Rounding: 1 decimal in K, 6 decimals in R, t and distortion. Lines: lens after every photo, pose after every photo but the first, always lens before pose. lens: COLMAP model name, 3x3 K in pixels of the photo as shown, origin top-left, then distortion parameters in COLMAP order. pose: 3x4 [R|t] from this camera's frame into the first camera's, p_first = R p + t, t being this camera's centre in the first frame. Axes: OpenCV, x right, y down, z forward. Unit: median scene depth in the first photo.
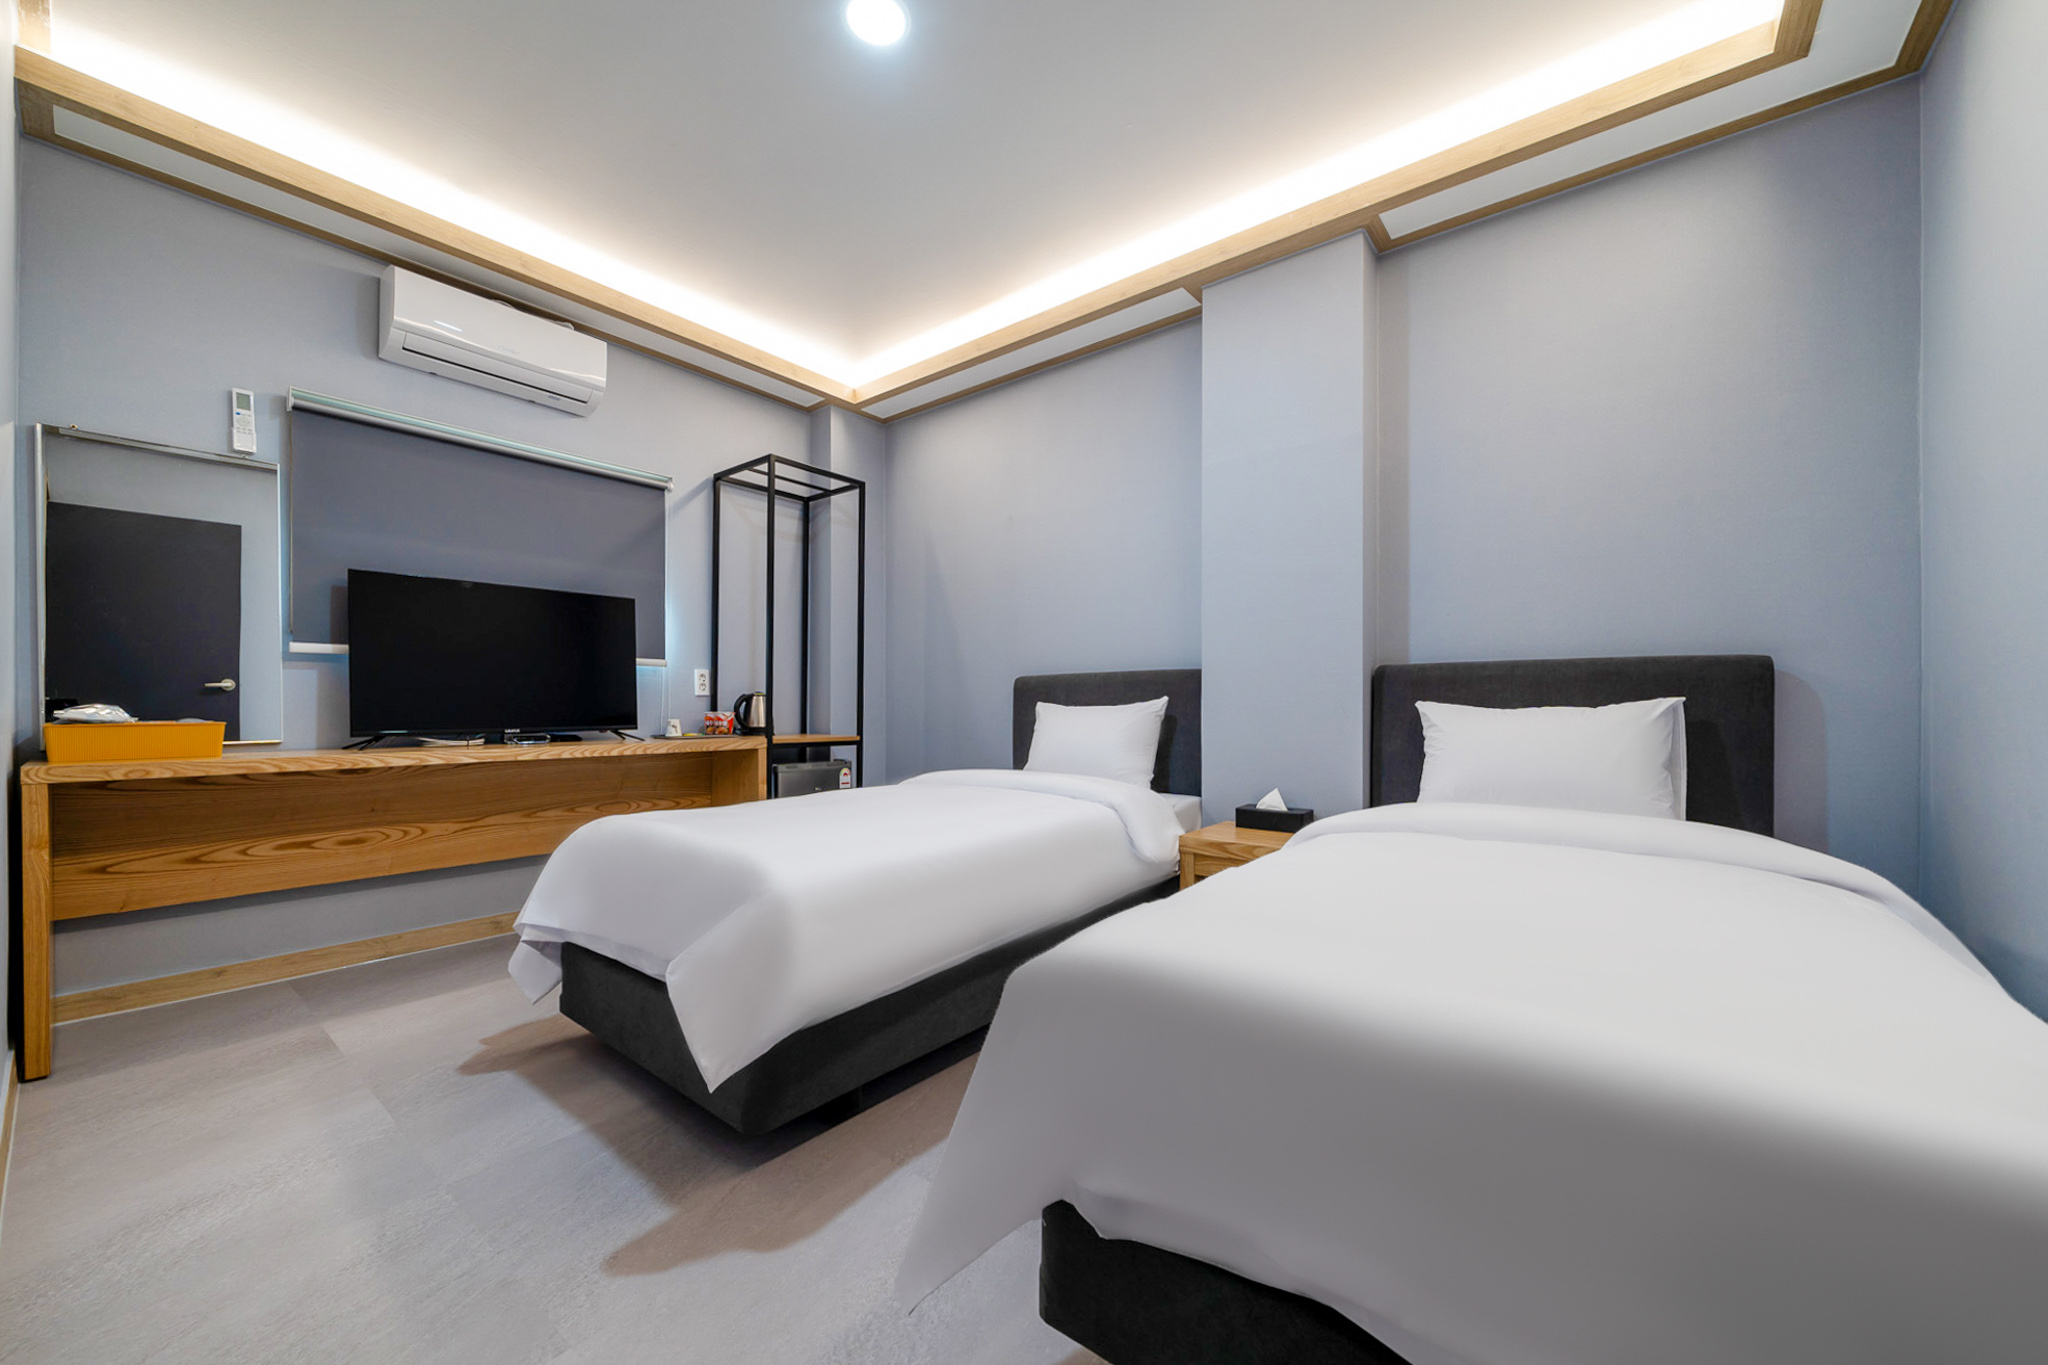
lens RADIAL K [[856.6, 0, 1002.1], [0, 856.6, 697.4], [0, 0, 1]] dist [0.011662, -0.000024]
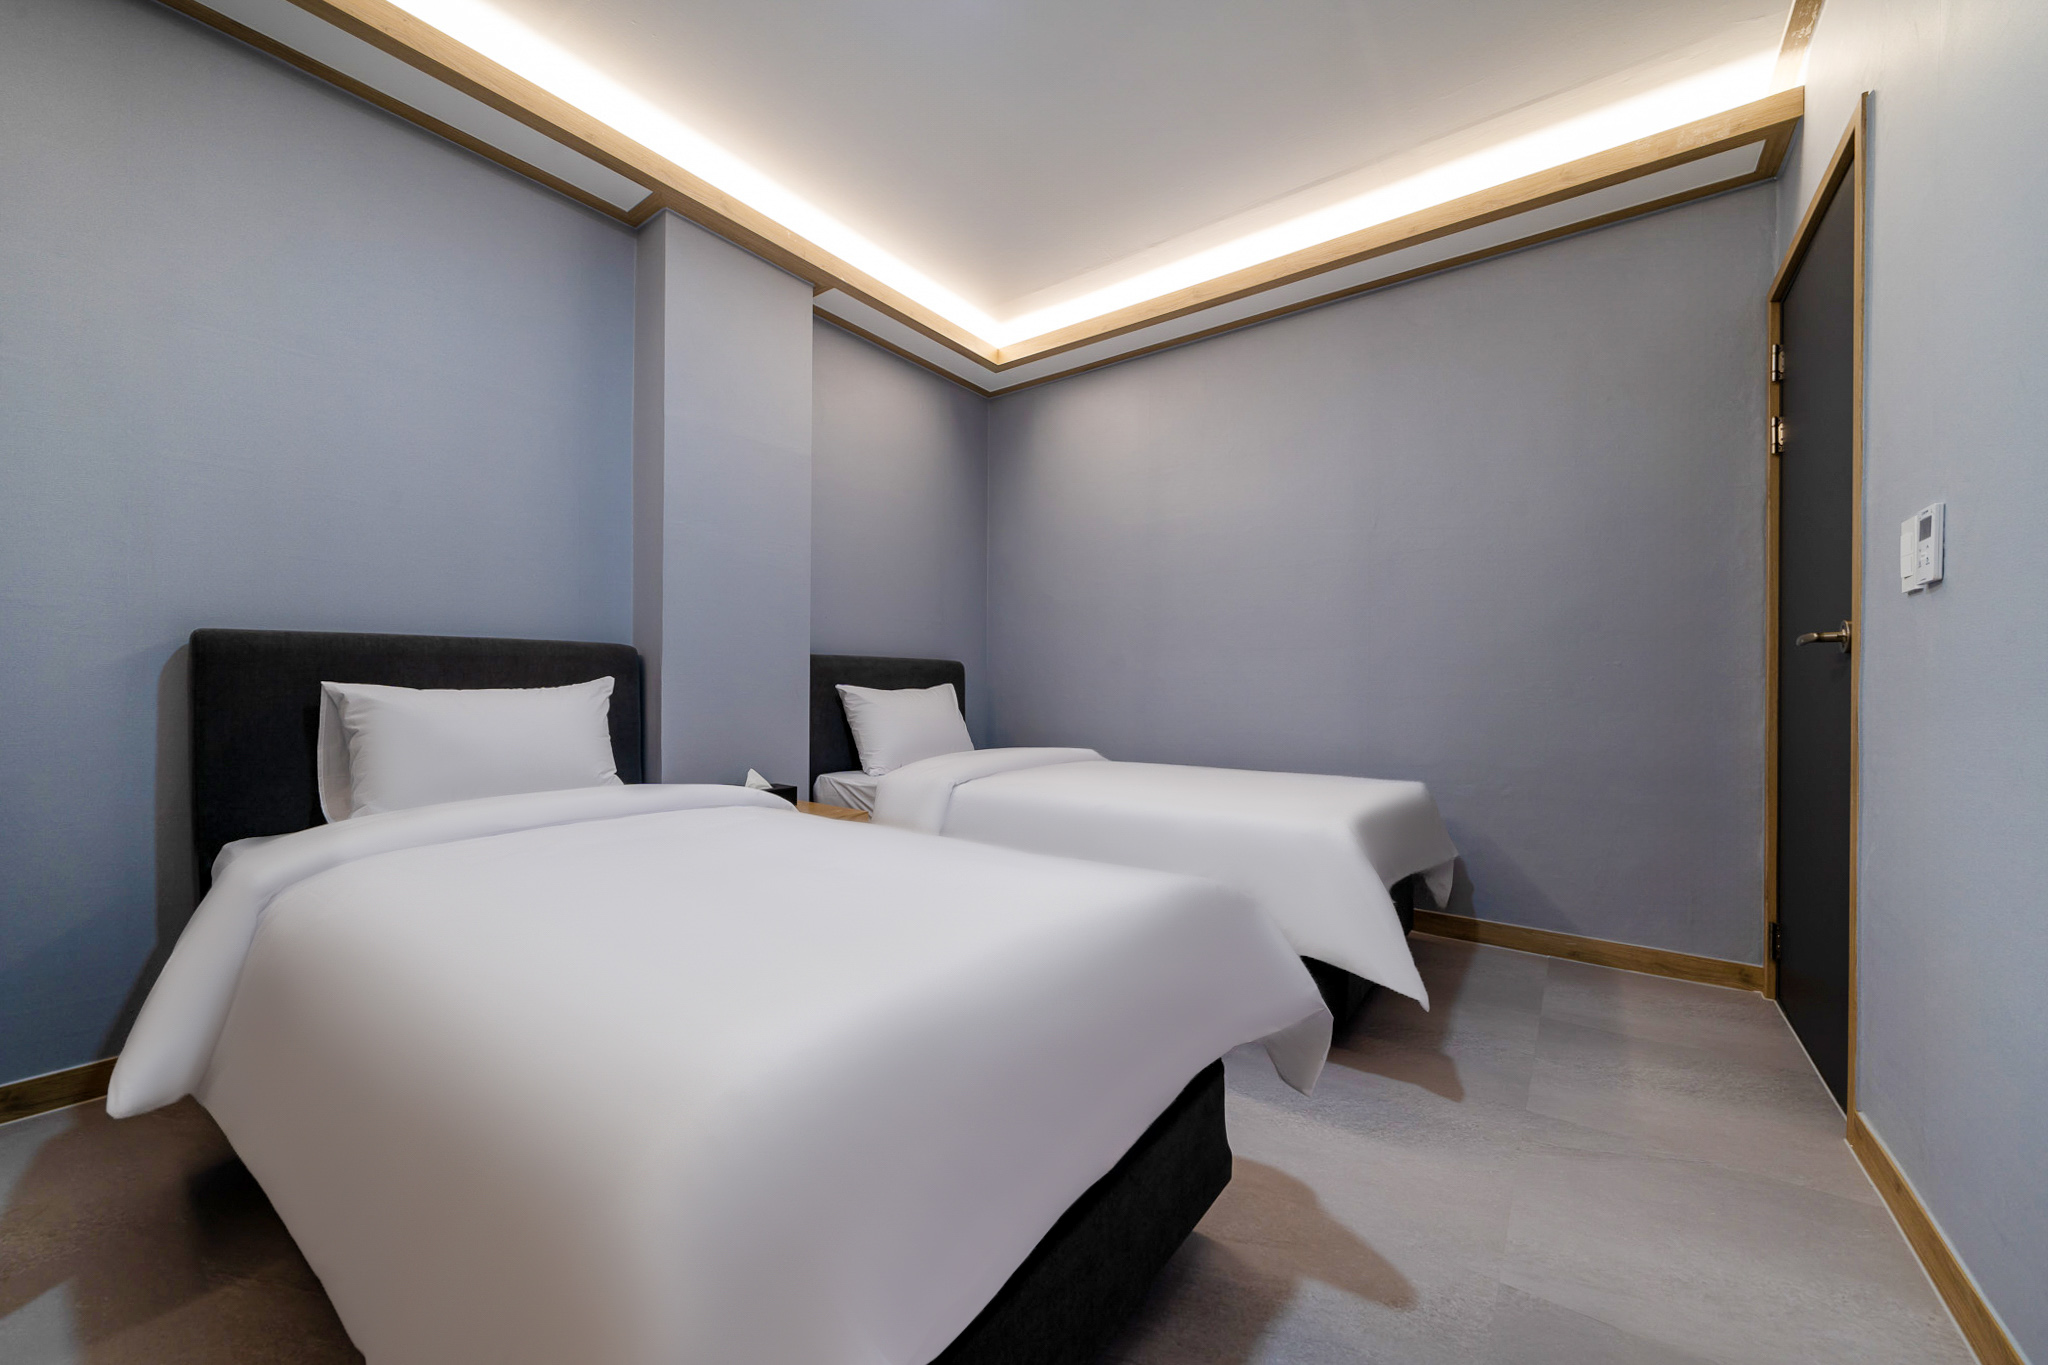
lens RADIAL K [[774.4, 0, 1024.0], [0, 774.4, 682.5], [0, 0, 1]] dist [0.000060, -0.000012]
pose [[-0.101152, -0.002528, 0.994868, -0.569958], [-0.018736, 0.999824, 0.000636, -0.003653], [-0.994695, -0.018575, -0.101182, 0.689094]]
